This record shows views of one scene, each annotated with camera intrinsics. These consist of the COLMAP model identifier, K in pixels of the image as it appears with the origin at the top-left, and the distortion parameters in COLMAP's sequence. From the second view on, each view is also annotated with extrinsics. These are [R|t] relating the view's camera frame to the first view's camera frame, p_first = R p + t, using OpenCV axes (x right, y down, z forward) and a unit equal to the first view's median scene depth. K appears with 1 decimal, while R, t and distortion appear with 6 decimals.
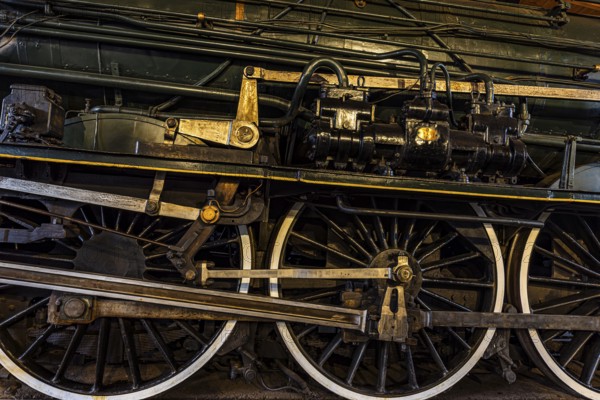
lens RADIAL K [[364.6, 0, 301.9], [0, 364.6, 200.0], [0, 0, 1]] dist [-0.001559, -0.003911]
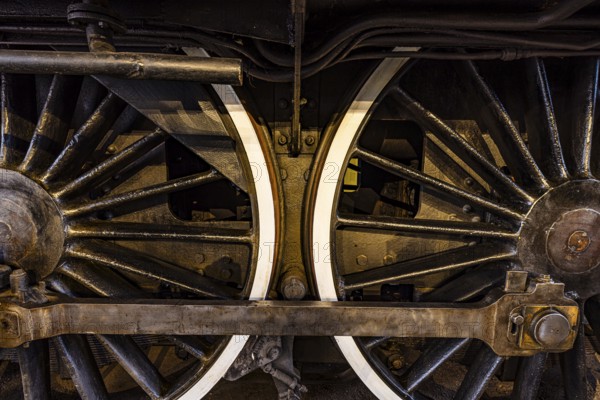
lens RADIAL K [[309.0, 0, 296.1], [0, 309.0, 196.6], [0, 0, 1]] dist [-0.004218, -0.001385]
pose [[0.992891, -0.023015, -0.116783, 0.708494], [0.048815, 0.973559, 0.223158, 0.110534], [0.108559, -0.227272, 0.967761, 0.720272]]
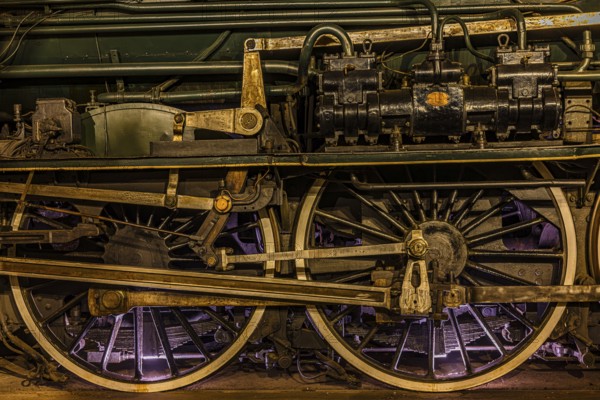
lens RADIAL K [[856.9, 0, 297.6], [0, 856.9, 198.2], [0, 0, 1]] dist [-0.001464, 0.000000]
pose [[0.974456, -0.077962, -0.210613, 0.402636], [0.100311, 0.990159, 0.097590, -0.164461], [0.200932, -0.116224, 0.972686, -1.142860]]
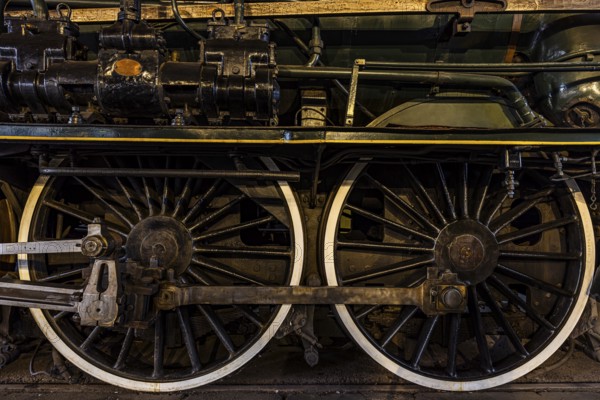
lens RADIAL K [[328.2, 0, 297.7], [0, 328.2, 199.6], [0, 0, 1]] dist [-0.001054, -0.001865]
pose [[0.994377, -0.047450, -0.094668, 0.698306], [0.054129, 0.996128, 0.069272, 0.066091], [0.091015, -0.074007, 0.993096, 0.288780]]
